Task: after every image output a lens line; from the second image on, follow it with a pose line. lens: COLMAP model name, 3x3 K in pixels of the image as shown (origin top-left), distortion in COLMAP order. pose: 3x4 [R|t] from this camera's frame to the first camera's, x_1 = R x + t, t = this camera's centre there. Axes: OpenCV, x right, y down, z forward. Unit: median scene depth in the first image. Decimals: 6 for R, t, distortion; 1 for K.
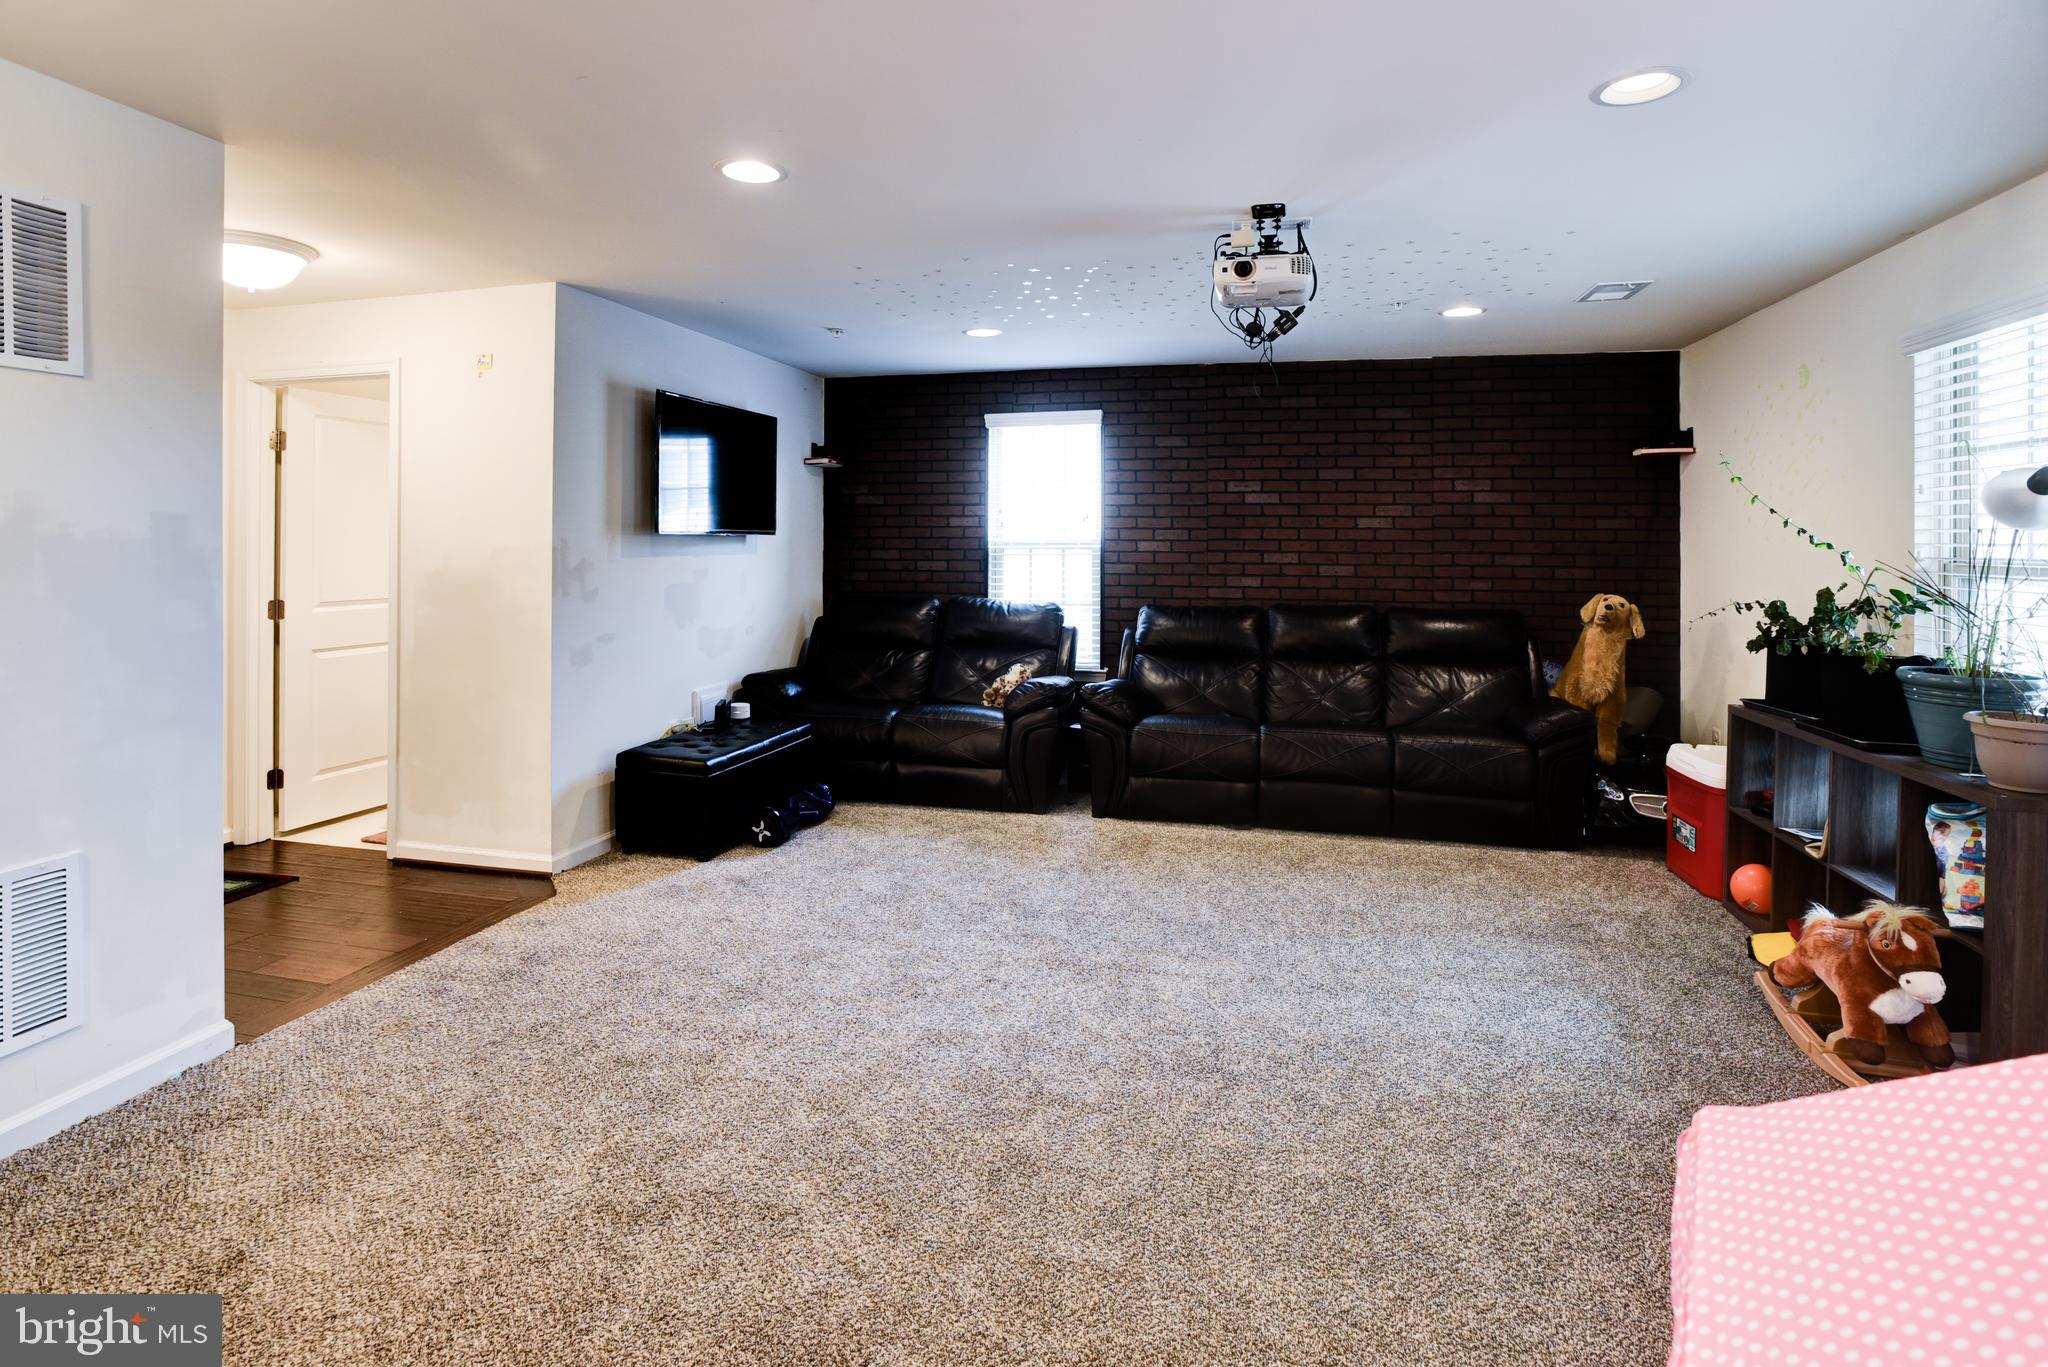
lens RADIAL K [[1040.5, 0, 978.3], [0, 1040.5, 576.7], [0, 0, 1]] dist [-0.046002, 0.028995]
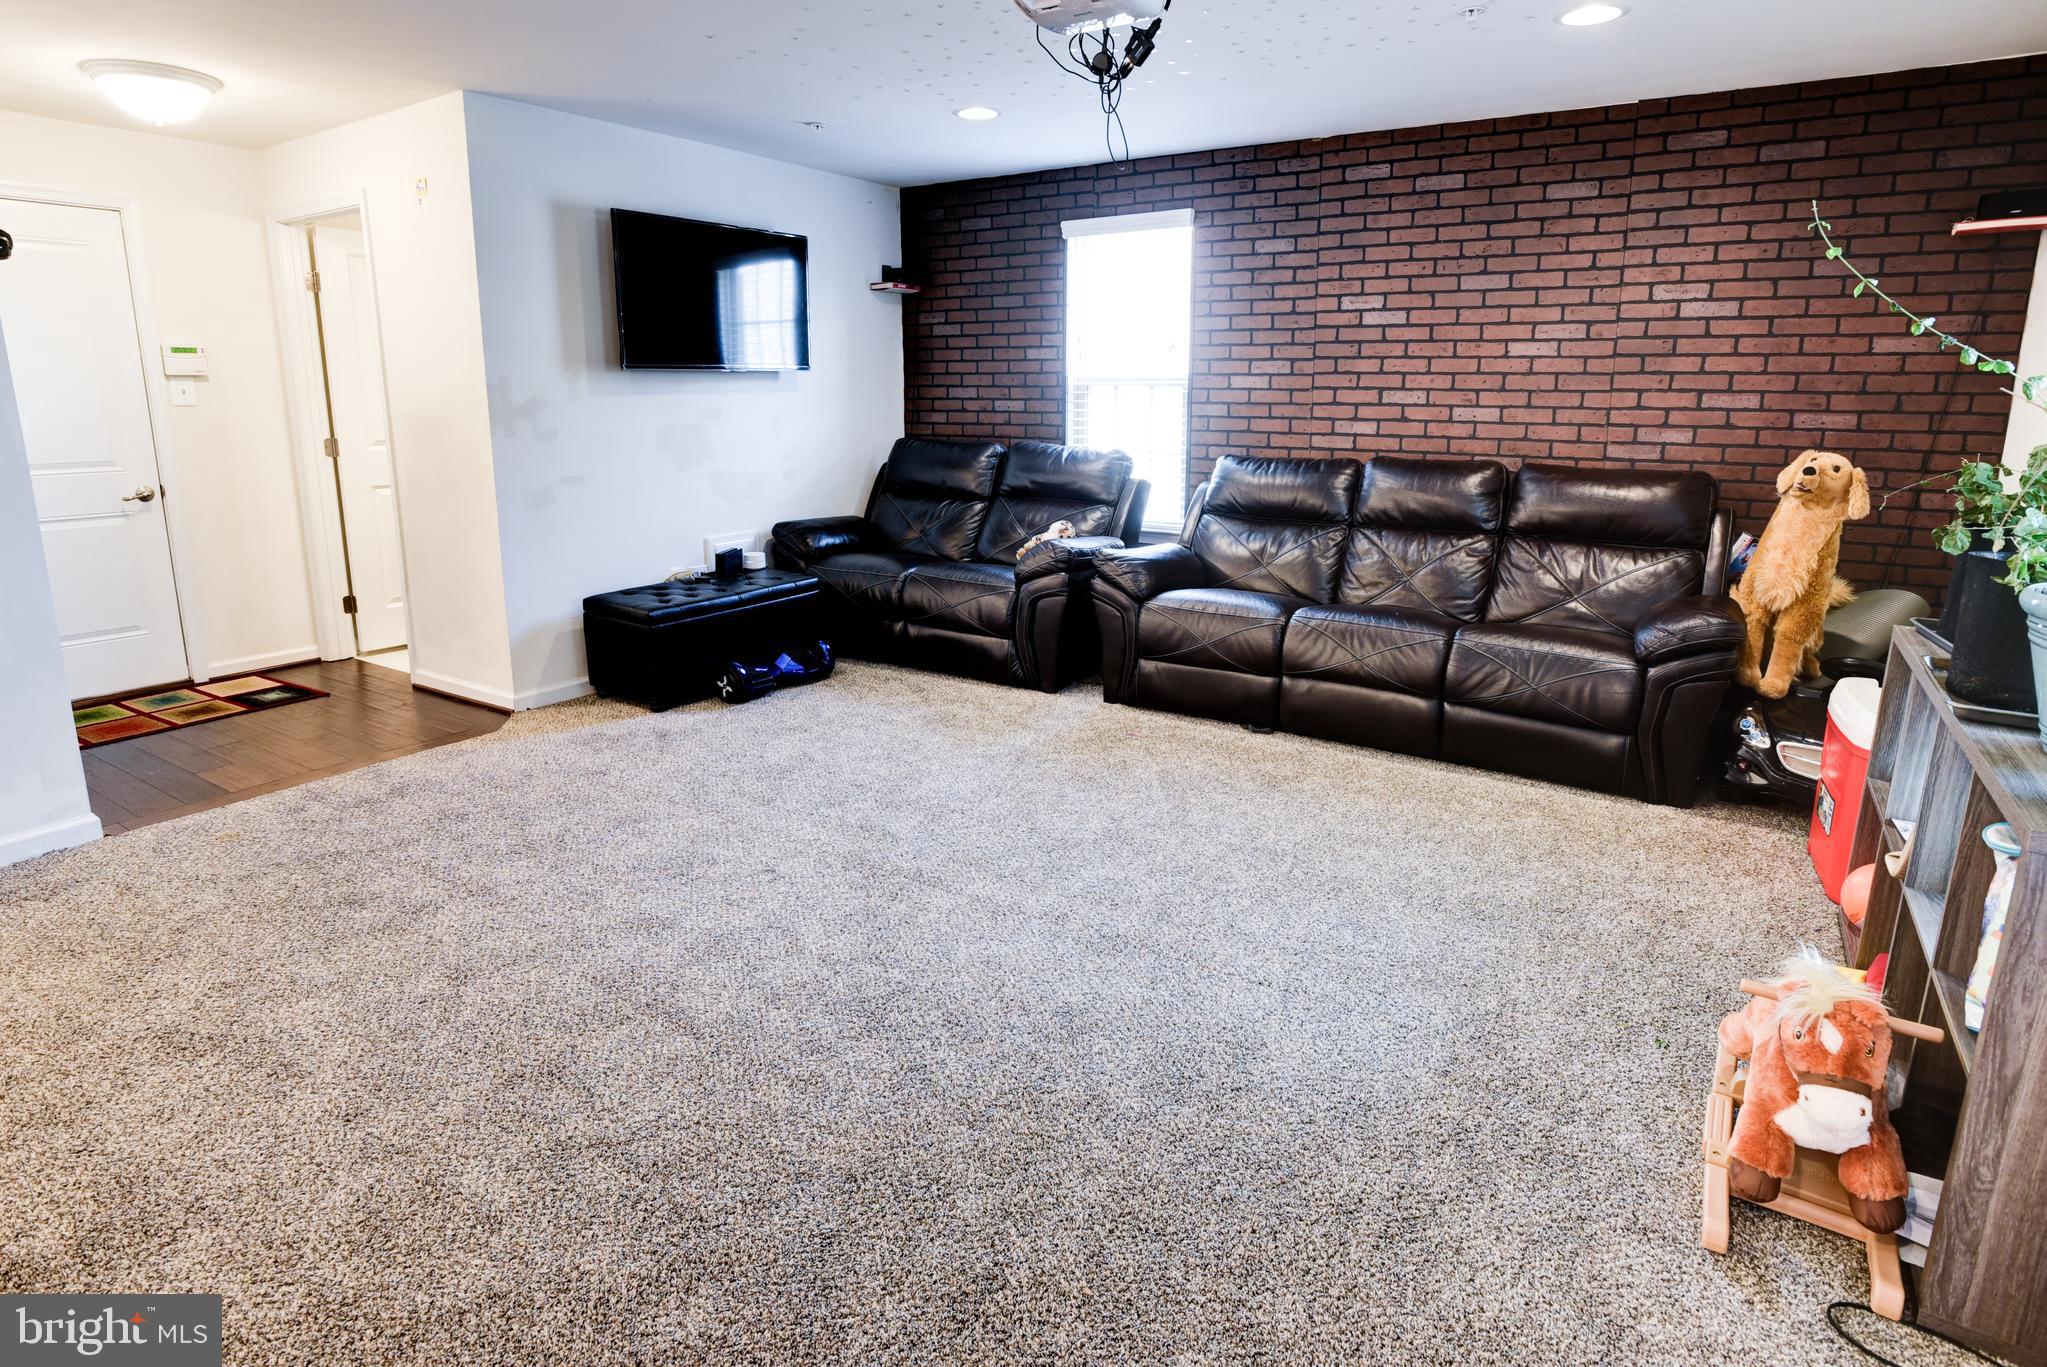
lens RADIAL K [[1082.9, 0, 948.8], [0, 1082.9, 639.5], [0, 0, 1]] dist [-0.043867, 0.026265]
pose [[0.946521, 0.069753, -0.315012, 0.245545], [-0.006158, 0.980078, 0.198518, 0.002391], [0.322584, -0.185961, 0.928094, 0.117666]]
